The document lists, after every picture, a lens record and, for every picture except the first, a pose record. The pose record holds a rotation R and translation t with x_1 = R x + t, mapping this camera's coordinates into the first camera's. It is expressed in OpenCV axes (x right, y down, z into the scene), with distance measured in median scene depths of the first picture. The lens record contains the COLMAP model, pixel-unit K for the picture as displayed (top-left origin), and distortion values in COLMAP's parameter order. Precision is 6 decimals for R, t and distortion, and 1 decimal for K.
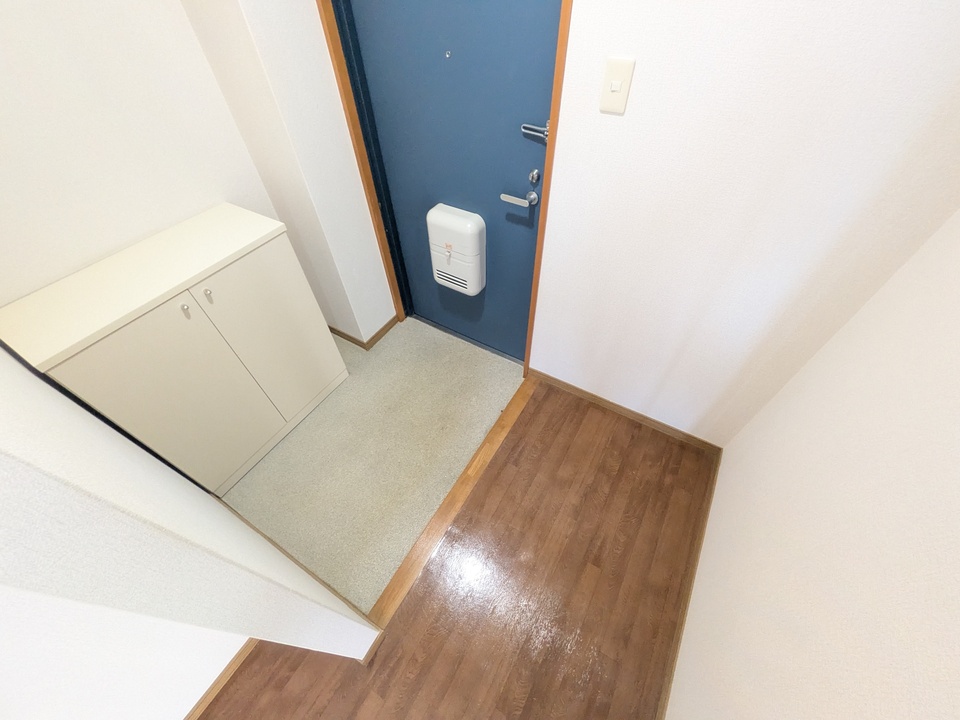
lens RADIAL K [[380.8, 0, 483.7], [0, 380.8, 360.2], [0, 0, 1]] dist [0.001431, 0.000057]
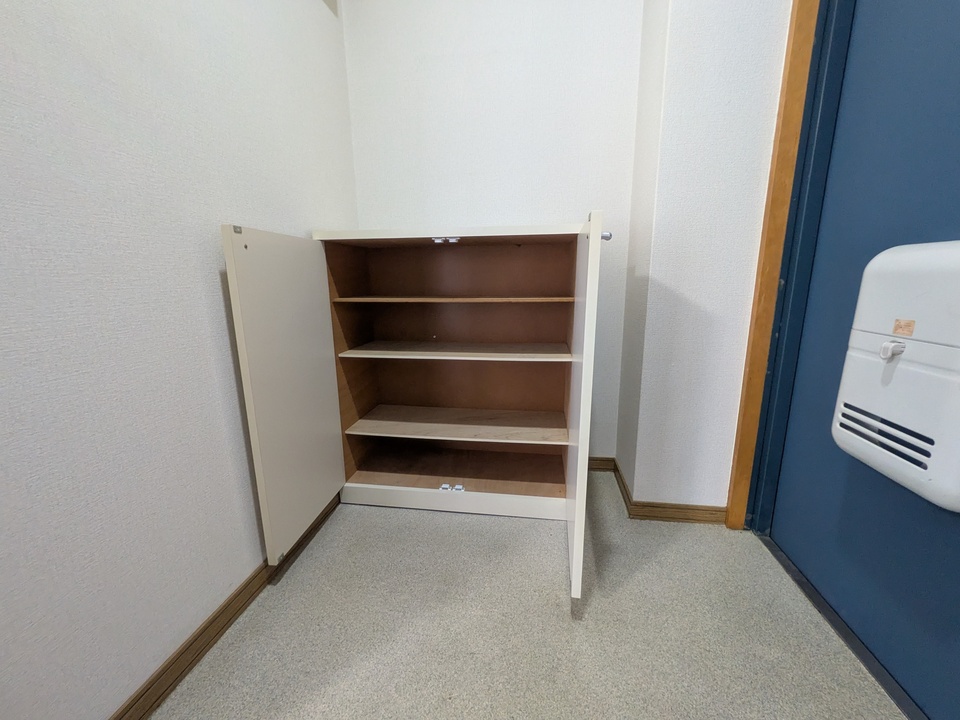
lens RADIAL K [[380.8, 0, 483.7], [0, 380.8, 360.2], [0, 0, 1]] dist [0.001431, 0.000057]
pose [[0.384502, 0.199249, -0.901365, 0.081792], [-0.698834, 0.700805, -0.143192, 0.050444], [0.603150, 0.684961, 0.408703, 0.592661]]
